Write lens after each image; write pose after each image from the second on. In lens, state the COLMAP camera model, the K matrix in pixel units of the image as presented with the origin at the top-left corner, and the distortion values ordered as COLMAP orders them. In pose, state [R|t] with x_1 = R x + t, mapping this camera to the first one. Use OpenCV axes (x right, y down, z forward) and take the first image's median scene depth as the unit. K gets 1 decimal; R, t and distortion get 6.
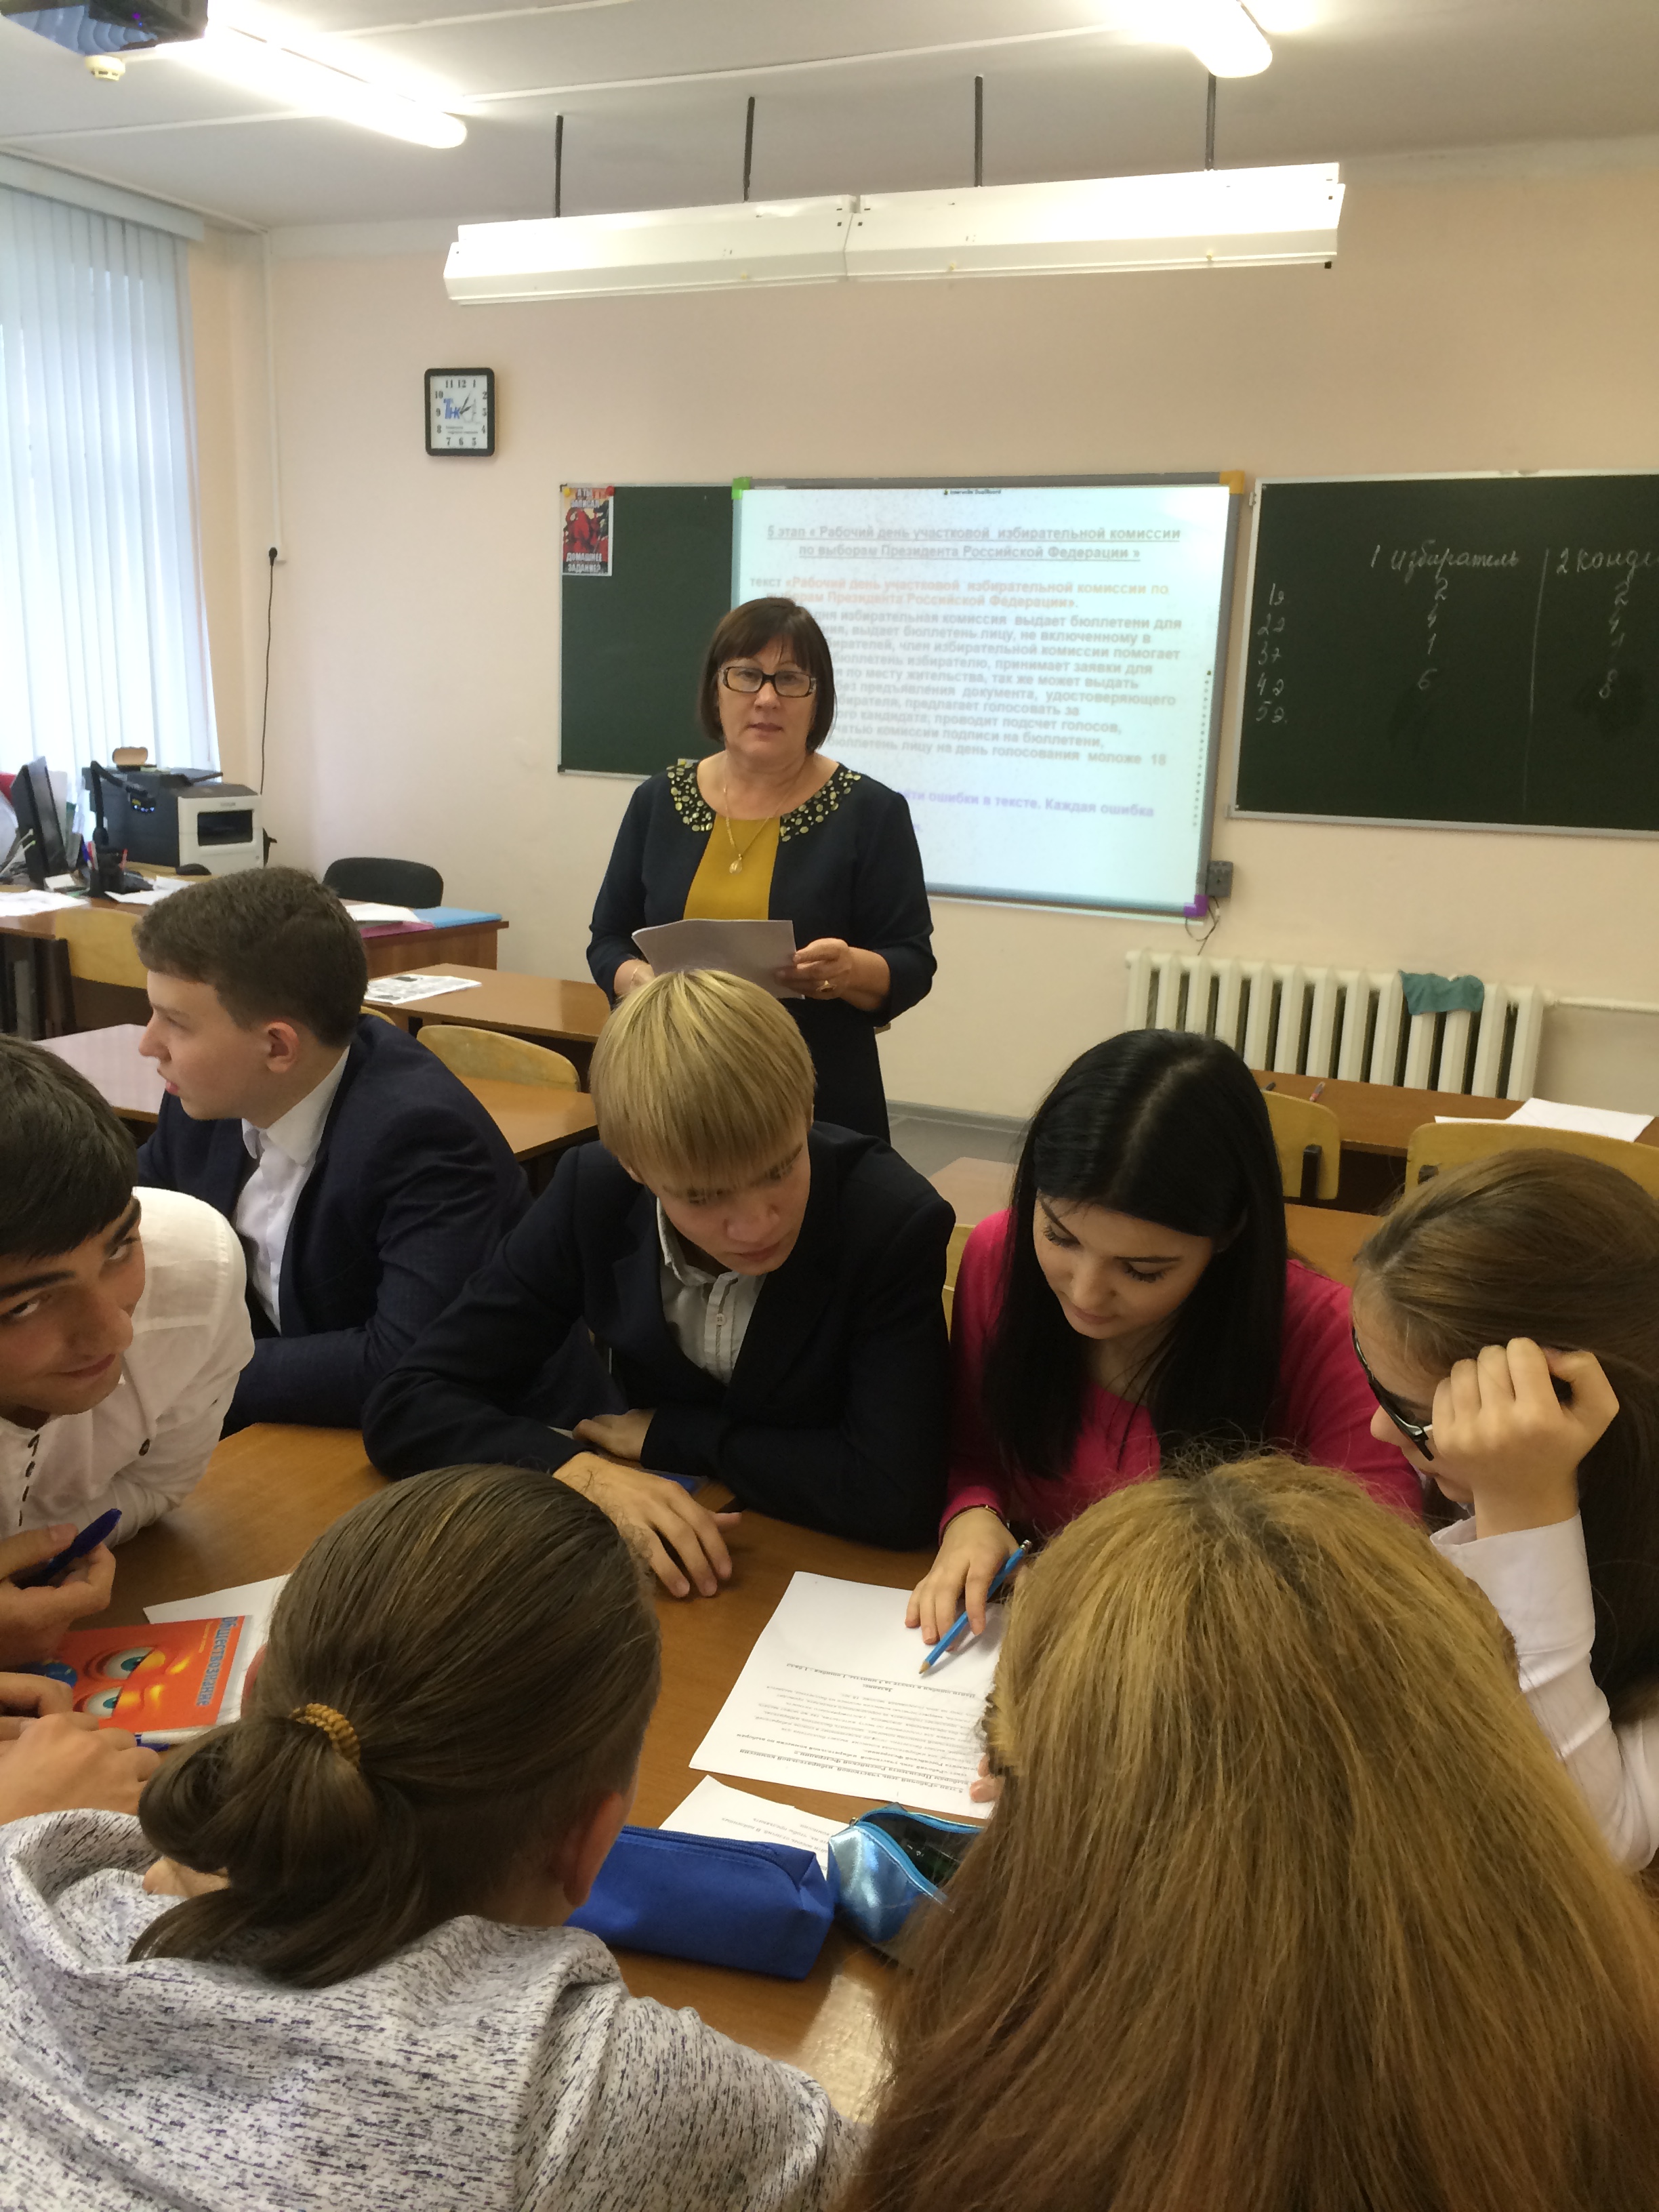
lens RADIAL K [[1872.6, 0, 829.5], [0, 1872.6, 1106.0], [0, 0, 1]] dist [0.070657, -0.144901]
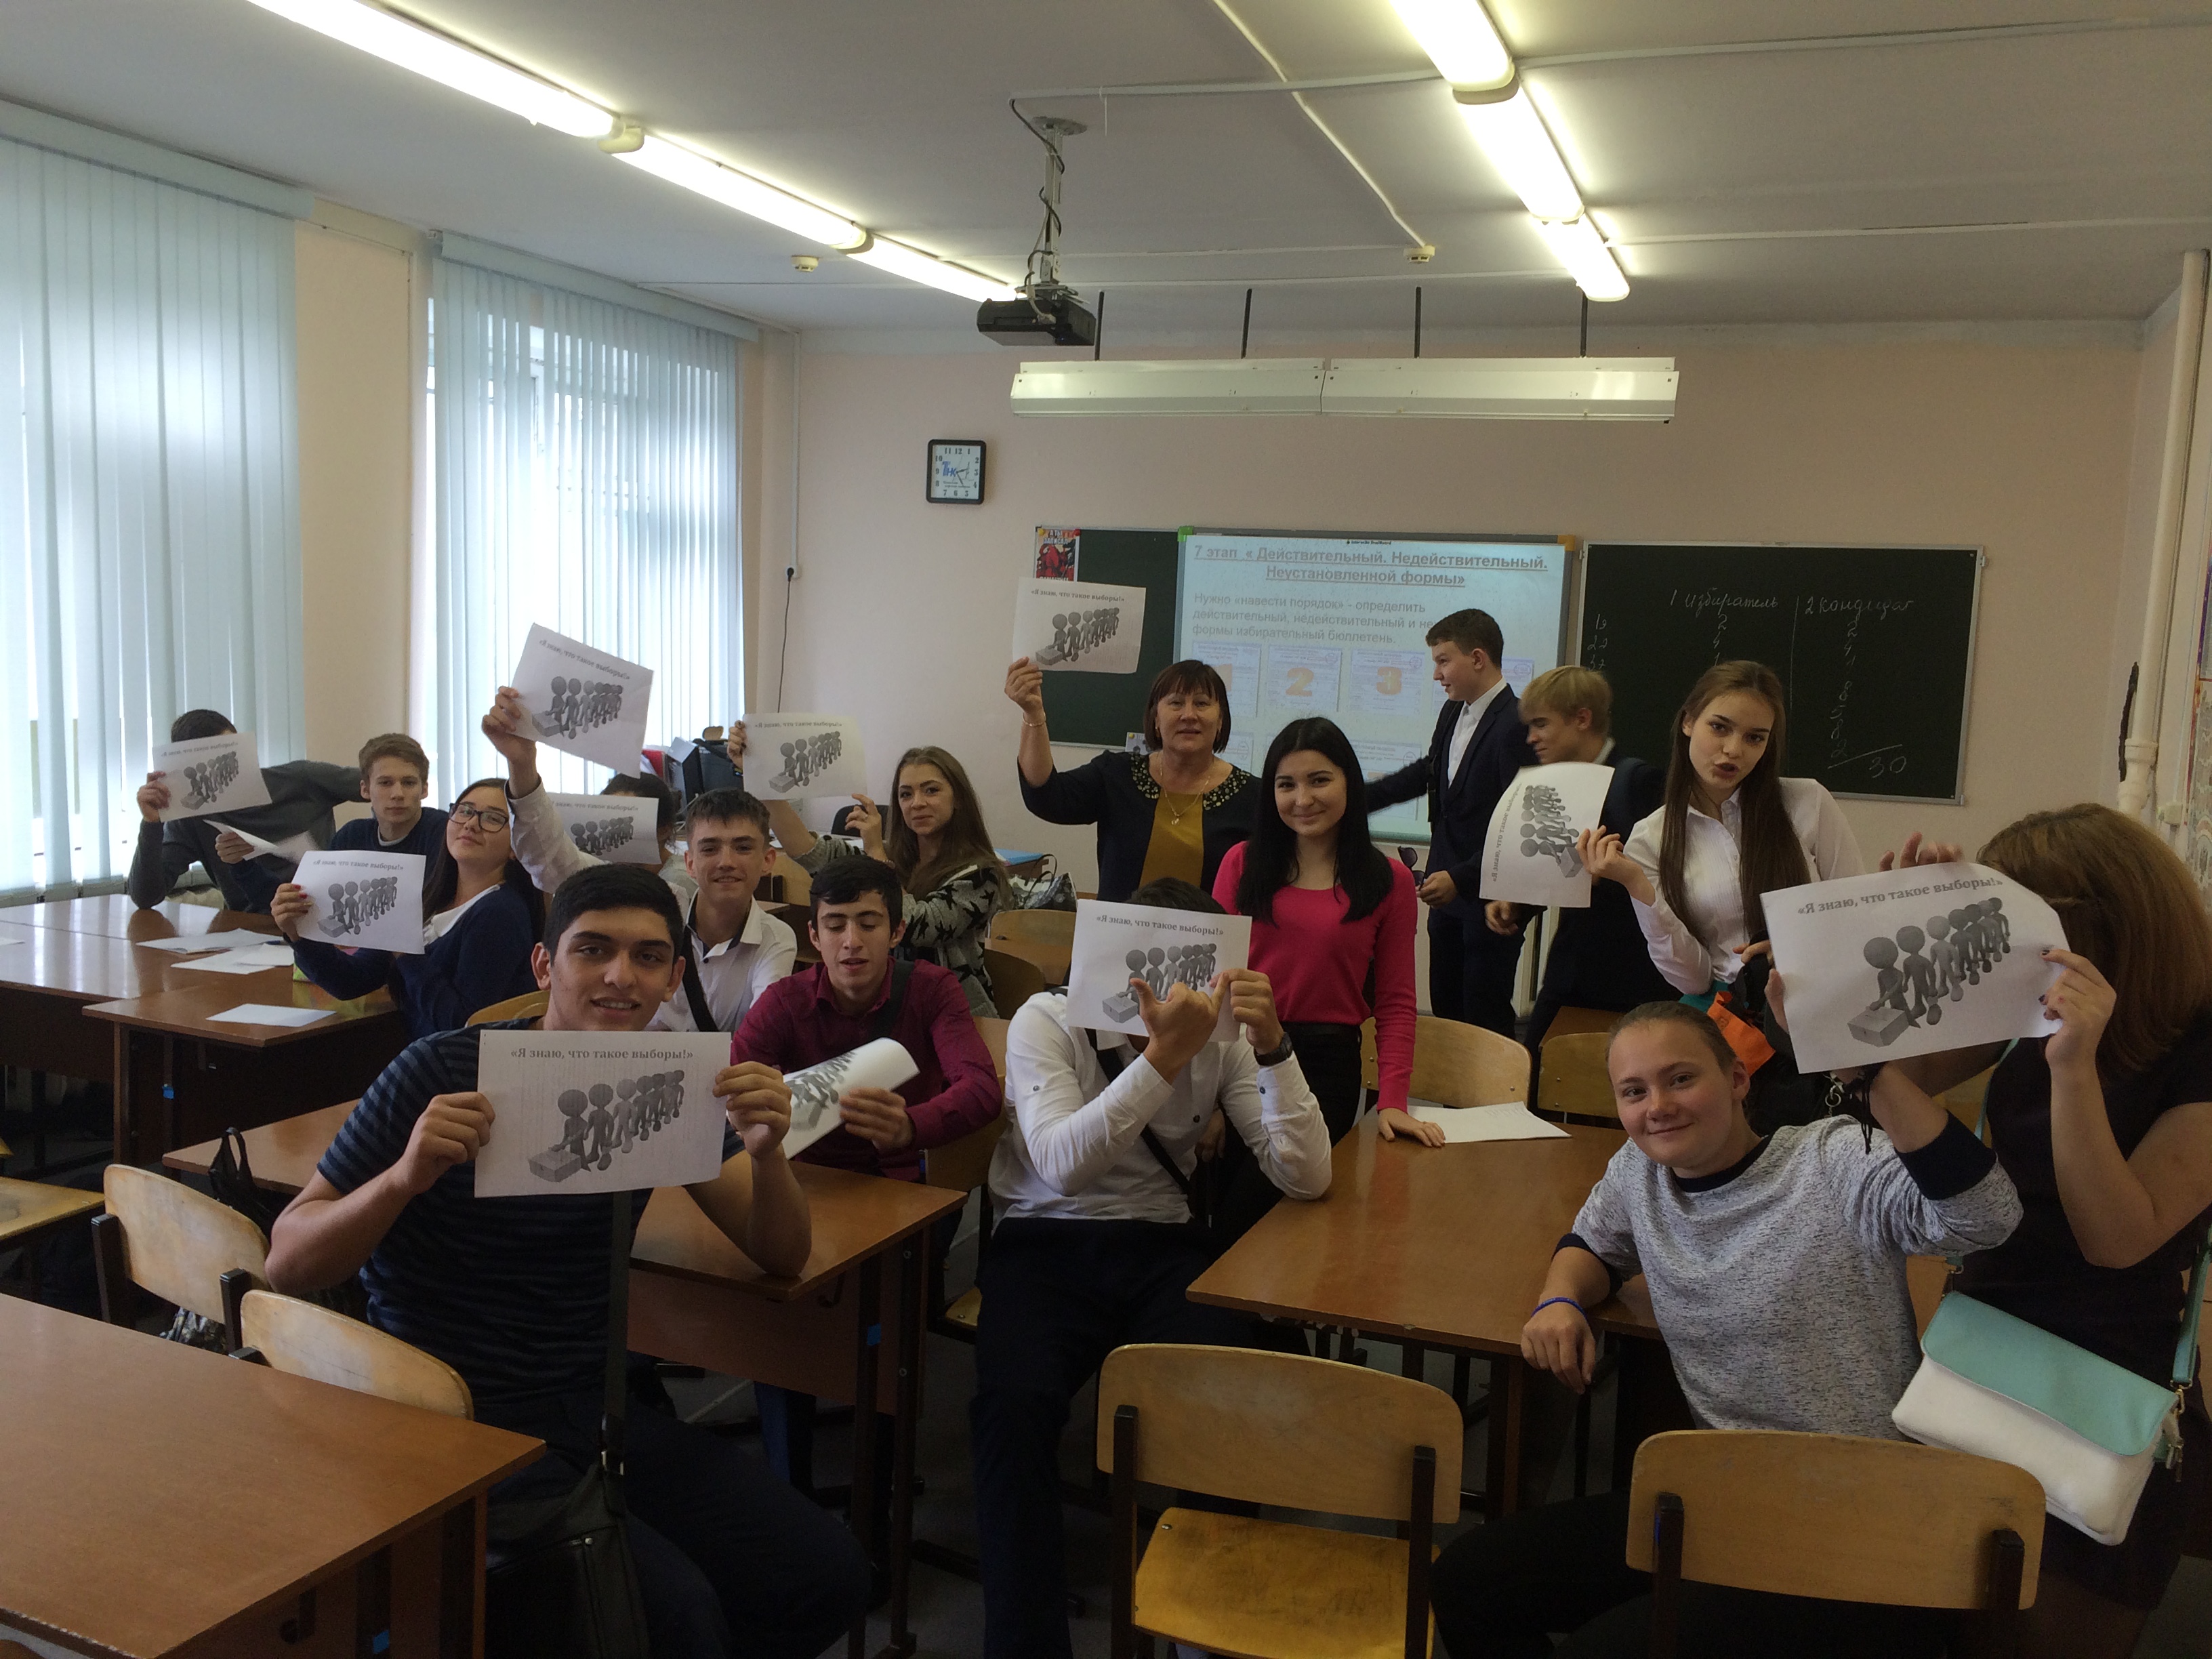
lens RADIAL K [[1801.5, 0, 1106.0], [0, 1801.5, 829.5], [0, 0, 1]] dist [-0.004479, 0.000883]
pose [[0.998076, -0.002418, 0.061960, -0.206567], [0.009059, 0.994204, -0.107127, 0.018177], [-0.061342, 0.107482, 0.992313, -0.270753]]
